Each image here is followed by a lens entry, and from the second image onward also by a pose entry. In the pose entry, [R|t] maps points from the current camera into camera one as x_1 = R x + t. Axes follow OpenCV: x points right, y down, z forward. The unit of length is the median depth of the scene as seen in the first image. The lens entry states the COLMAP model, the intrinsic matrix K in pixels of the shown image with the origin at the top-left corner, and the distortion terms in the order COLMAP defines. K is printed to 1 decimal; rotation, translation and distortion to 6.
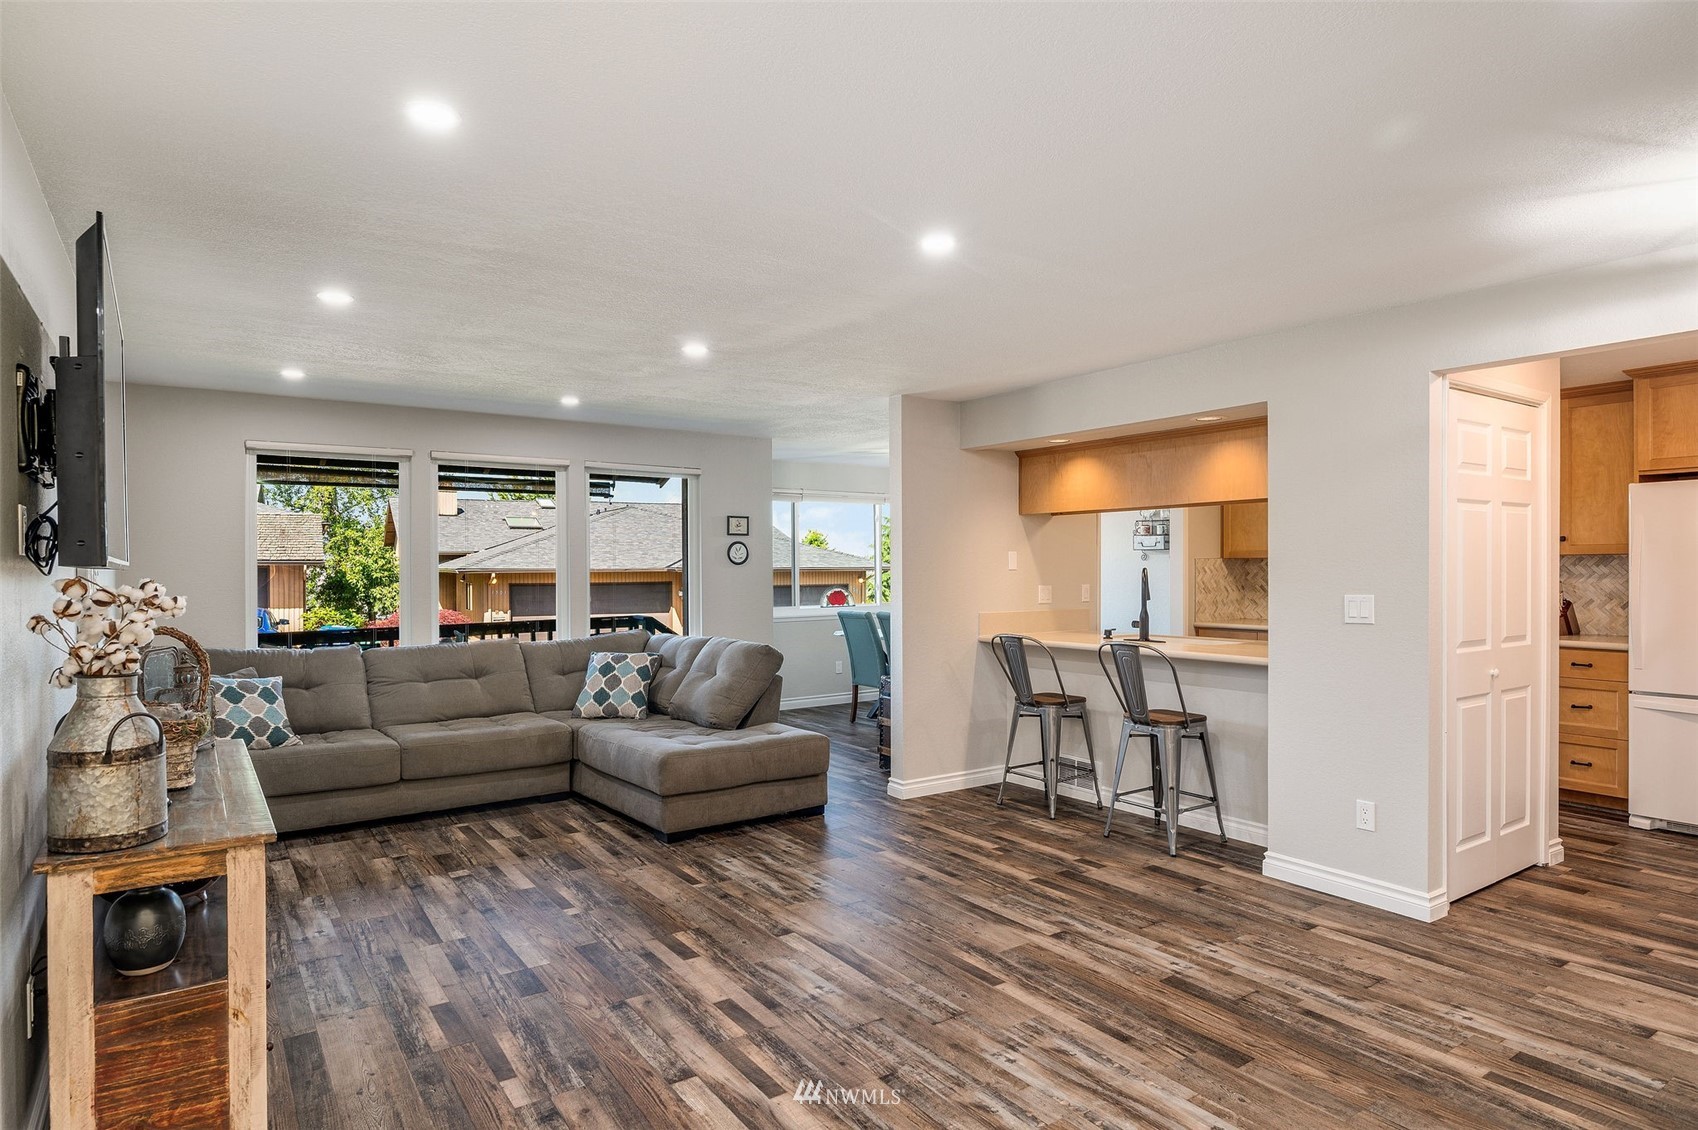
lens RADIAL K [[952.3, 0, 849.0], [0, 952.3, 565.0], [0, 0, 1]] dist [-0.009679, -0.001369]
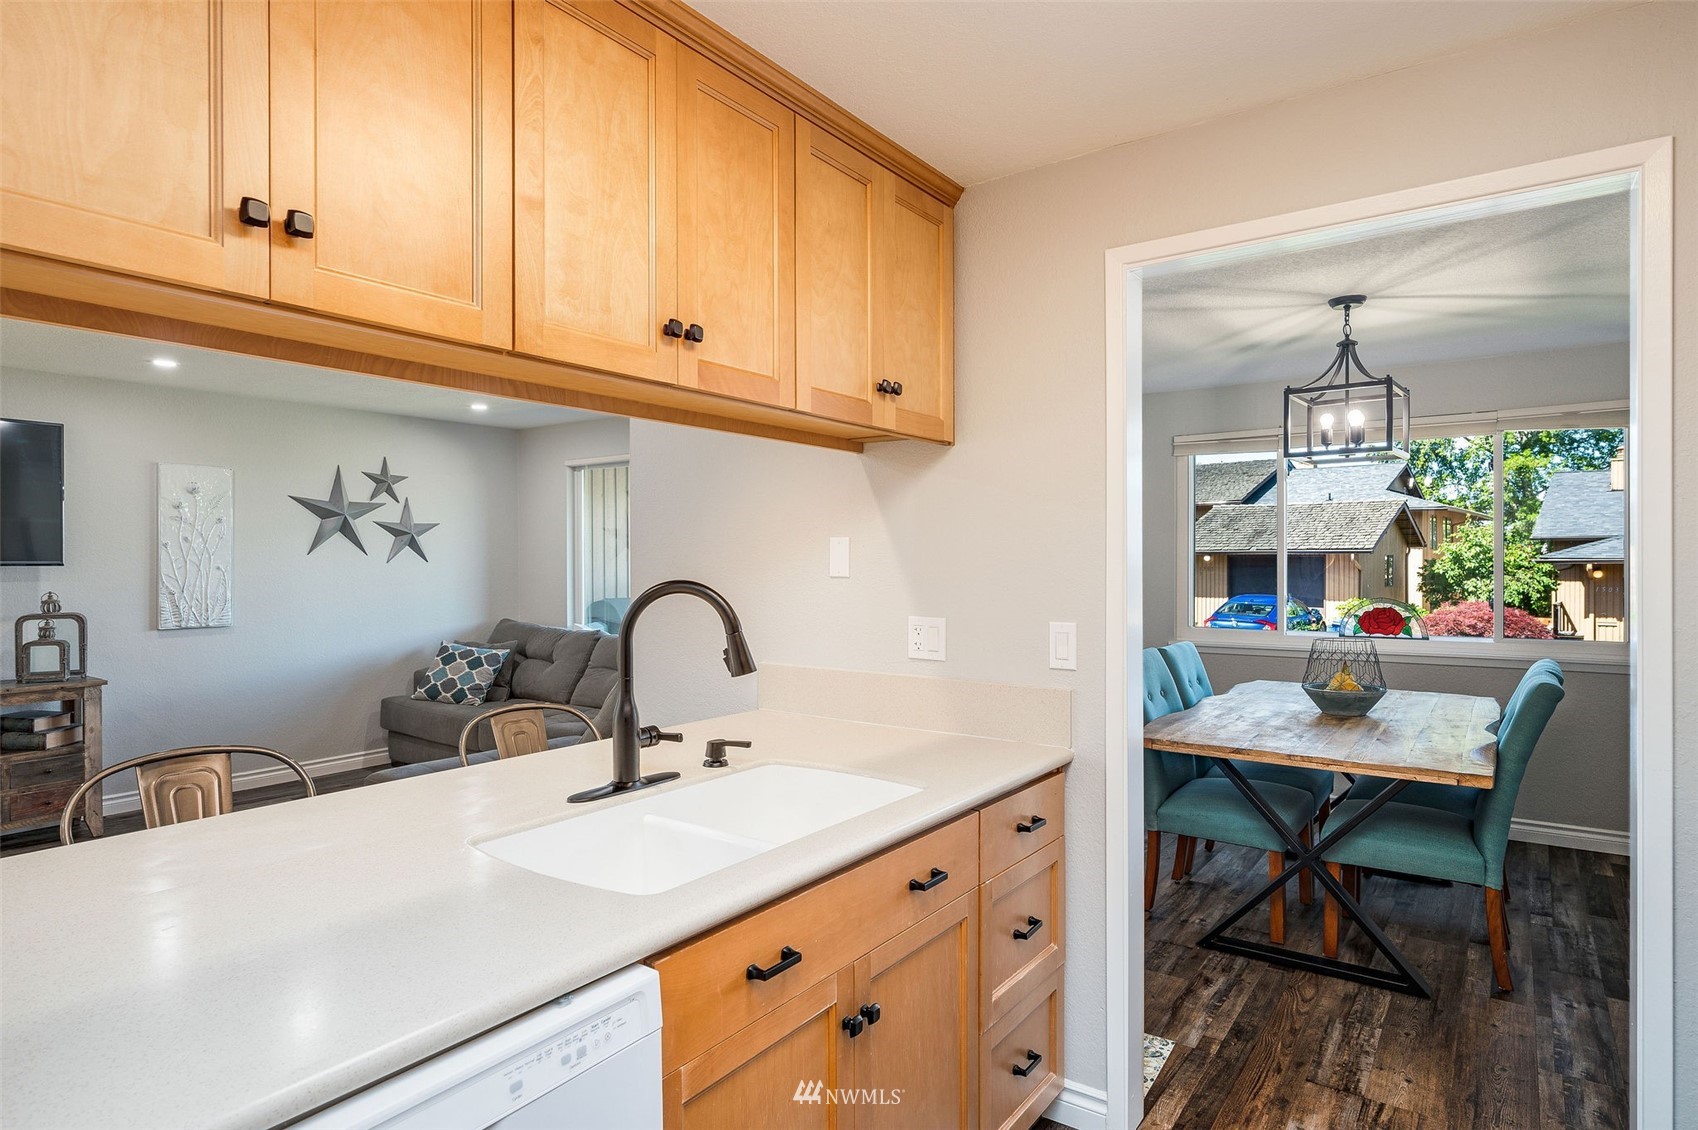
lens RADIAL K [[920.2, 0, 849.0], [0, 920.2, 565.0], [0, 0, 1]] dist [-0.000997, -0.000281]
pose [[0.327777, 0.009741, -0.944705, 0.850147], [0.003704, 0.999926, 0.011595, -0.008122], [0.944748, -0.007299, 0.327716, 1.256346]]
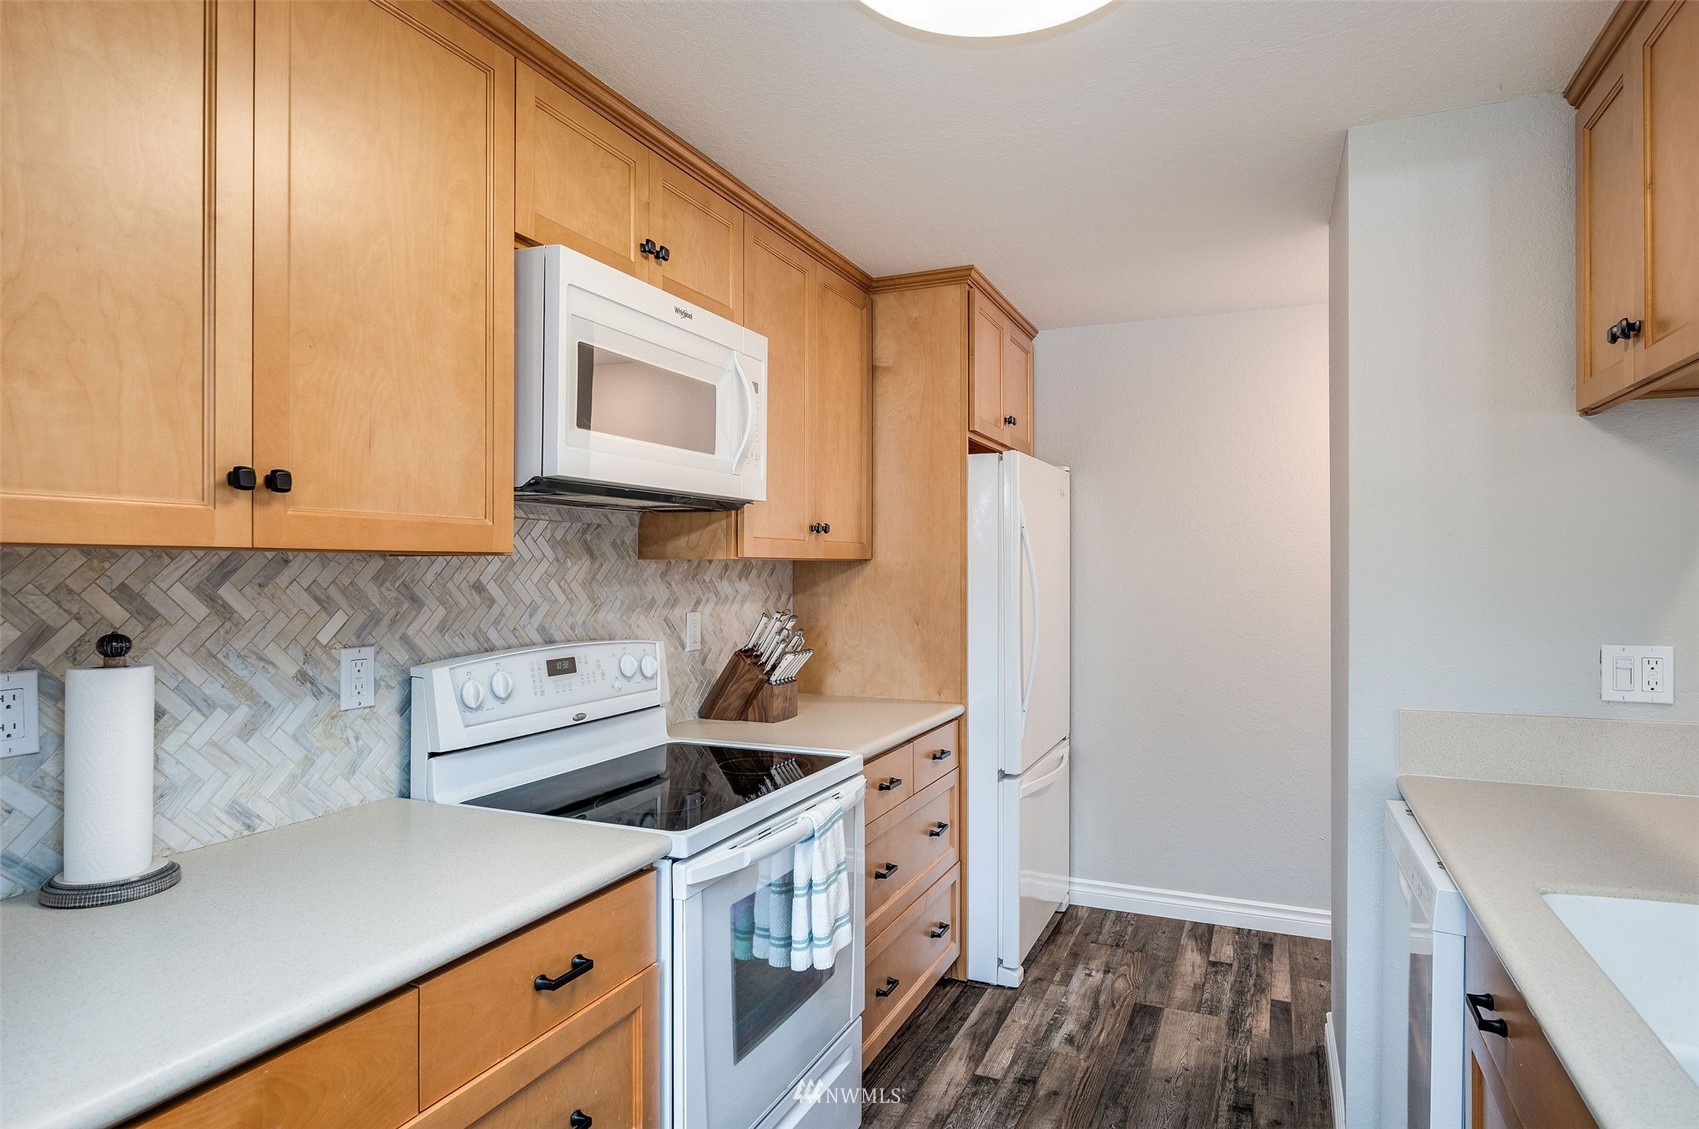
lens RADIAL K [[938.9, 0, 849.5], [0, 938.9, 564.5], [0, 0, 1]] dist [-0.006990, -0.001133]
pose [[-0.513623, 0.008125, 0.857978, 0.395877], [0.001878, 0.999963, -0.008345, -0.003944], [-0.858014, -0.002675, -0.513619, 1.649693]]
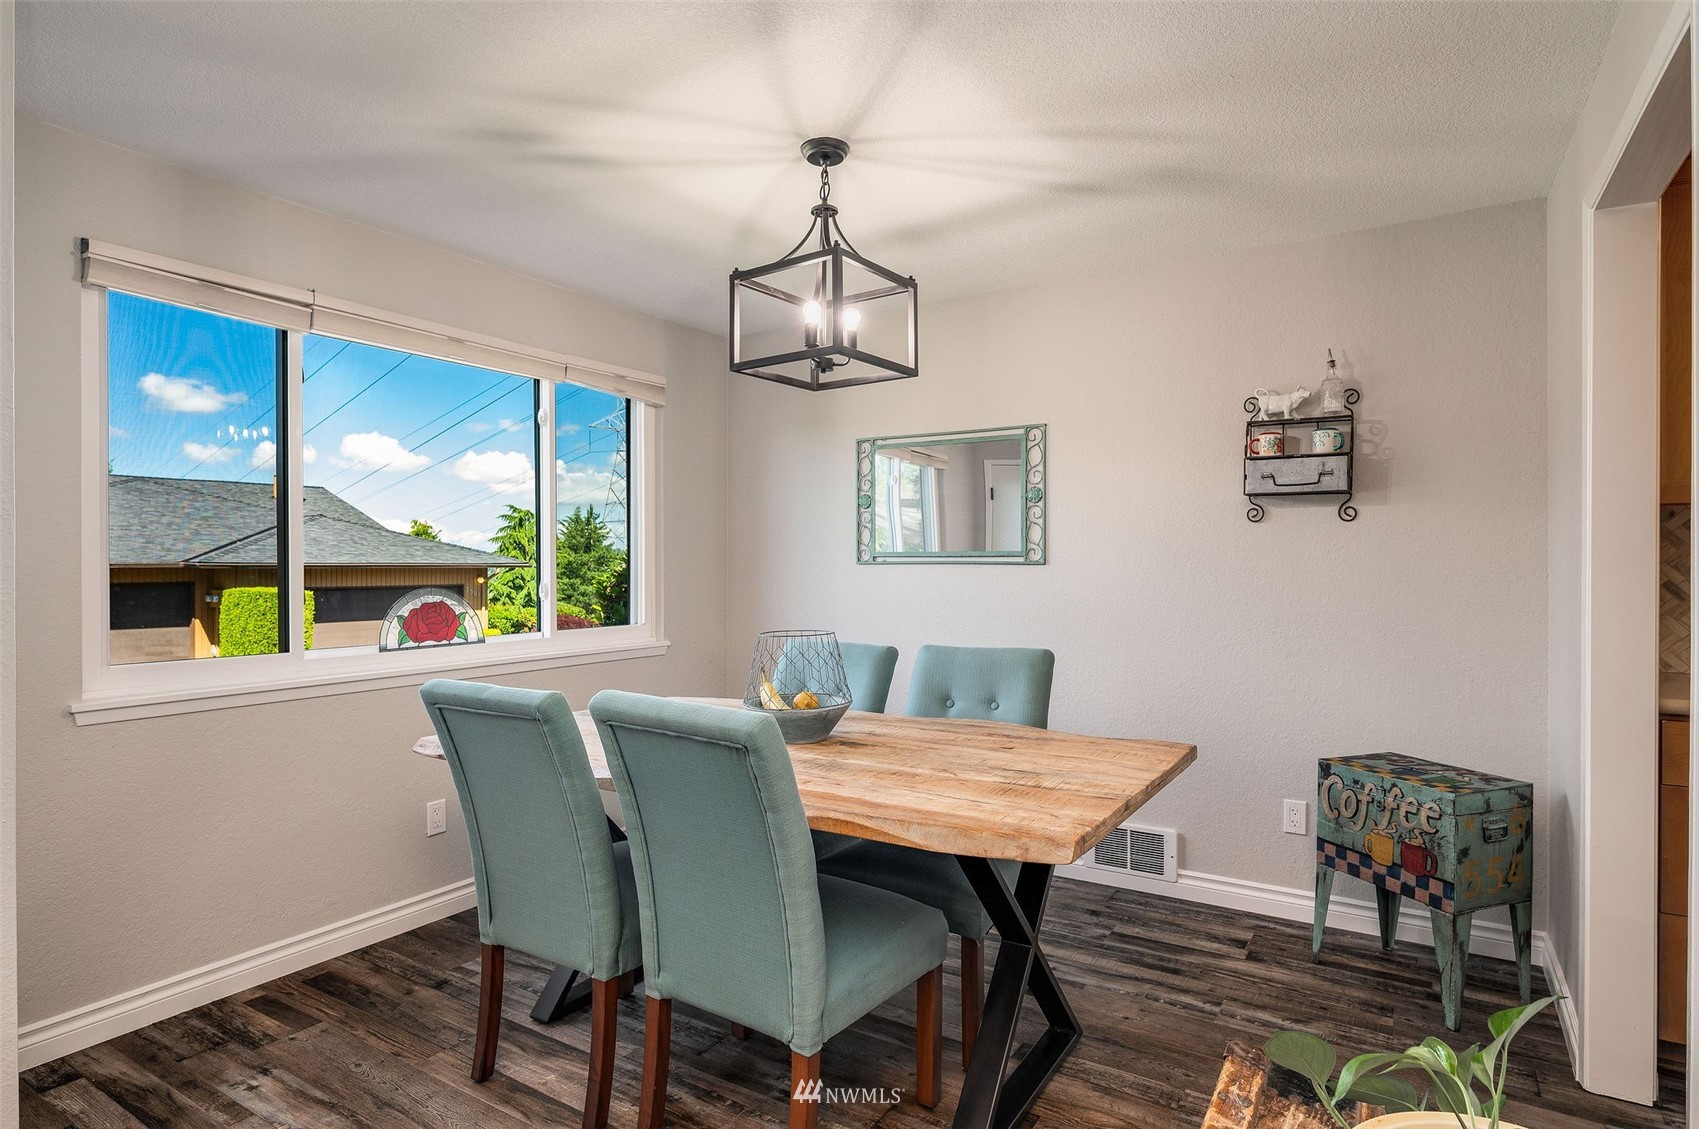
lens RADIAL K [[909.6, 0, 849.5], [0, 909.6, 564.5], [0, 0, 1]] dist [0.008838, 0.001177]
pose [[0.920955, 0.004829, 0.389640, -0.004514], [-0.004311, 0.999988, -0.002204, 0.029660], [-0.389646, 0.000350, 0.920965, 1.413495]]
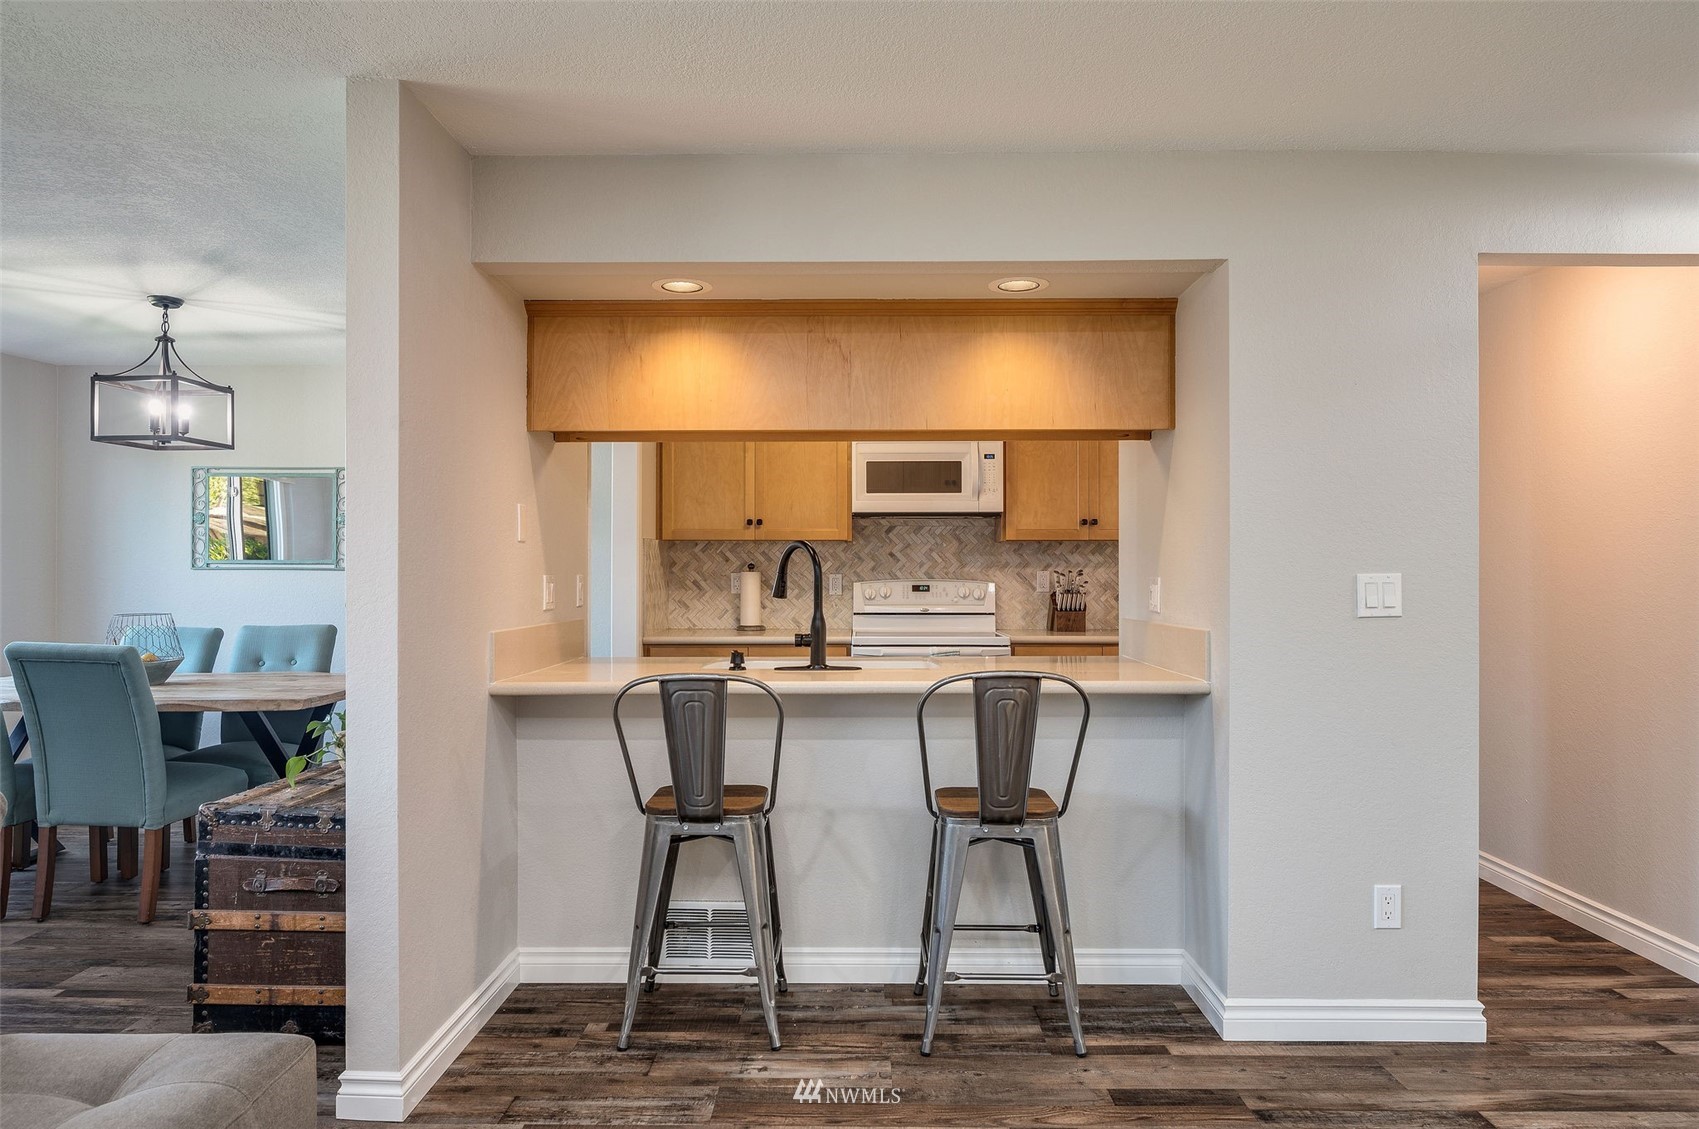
lens RADIAL K [[1073.1, 0, 849.5], [0, 1073.1, 564.5], [0, 0, 1]] dist [-0.008608, -0.003315]
pose [[0.579154, 0.011001, 0.815144, -0.258816], [-0.004192, 0.999936, -0.010516, 0.031645], [-0.815207, 0.002674, 0.579163, 0.796341]]
